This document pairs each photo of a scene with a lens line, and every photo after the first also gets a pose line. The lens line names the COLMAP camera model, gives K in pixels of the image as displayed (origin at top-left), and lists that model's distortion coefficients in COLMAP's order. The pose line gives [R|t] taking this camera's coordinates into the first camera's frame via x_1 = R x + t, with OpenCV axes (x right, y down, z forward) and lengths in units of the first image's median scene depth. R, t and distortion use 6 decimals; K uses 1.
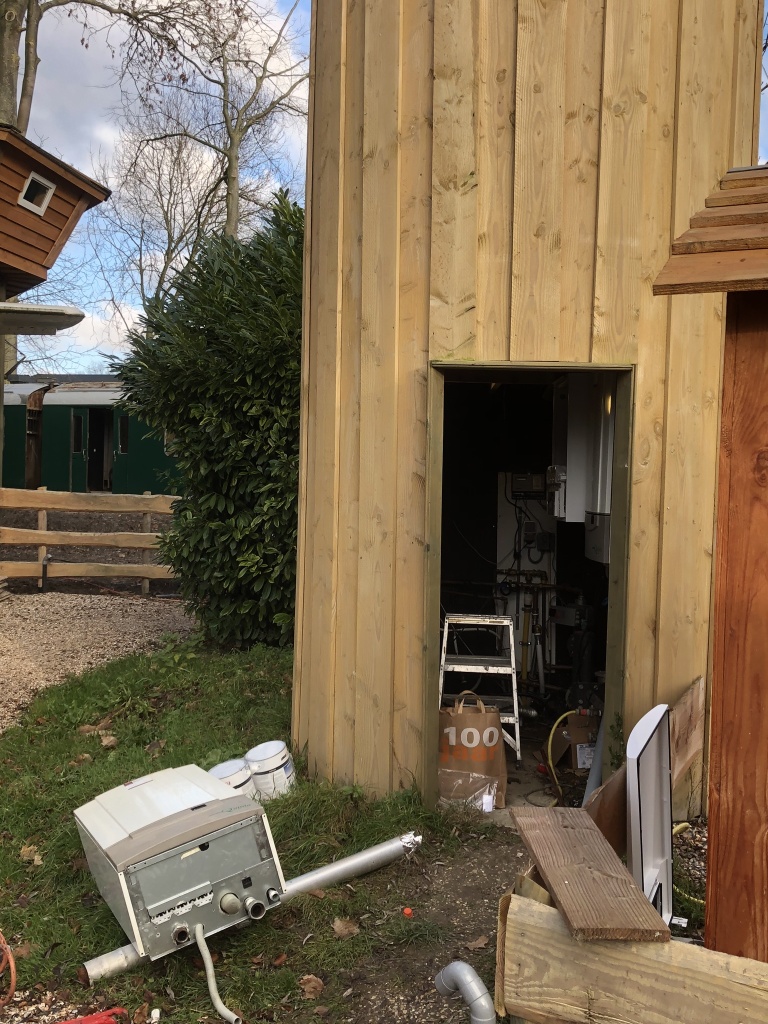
lens RADIAL K [[1068.4, 0, 385.4], [0, 1068.4, 512.1], [0, 0, 1]] dist [0.058483, 0.000000]
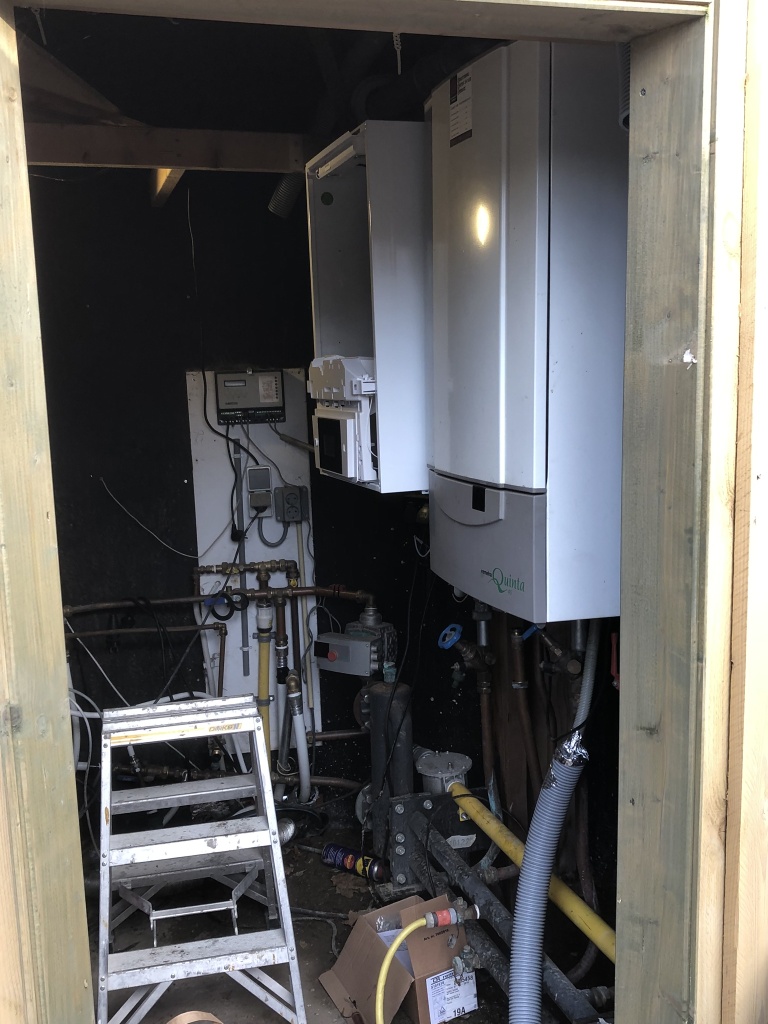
lens RADIAL K [[1068.4, 0, 388.5], [0, 1068.4, 508.8], [0, 0, 1]] dist [0.058483, 0.000000]
pose [[0.944706, -0.092588, 0.314576, 0.032975], [0.056936, 0.991054, 0.120710, -0.029107], [-0.322938, -0.096125, 0.941526, 0.504924]]
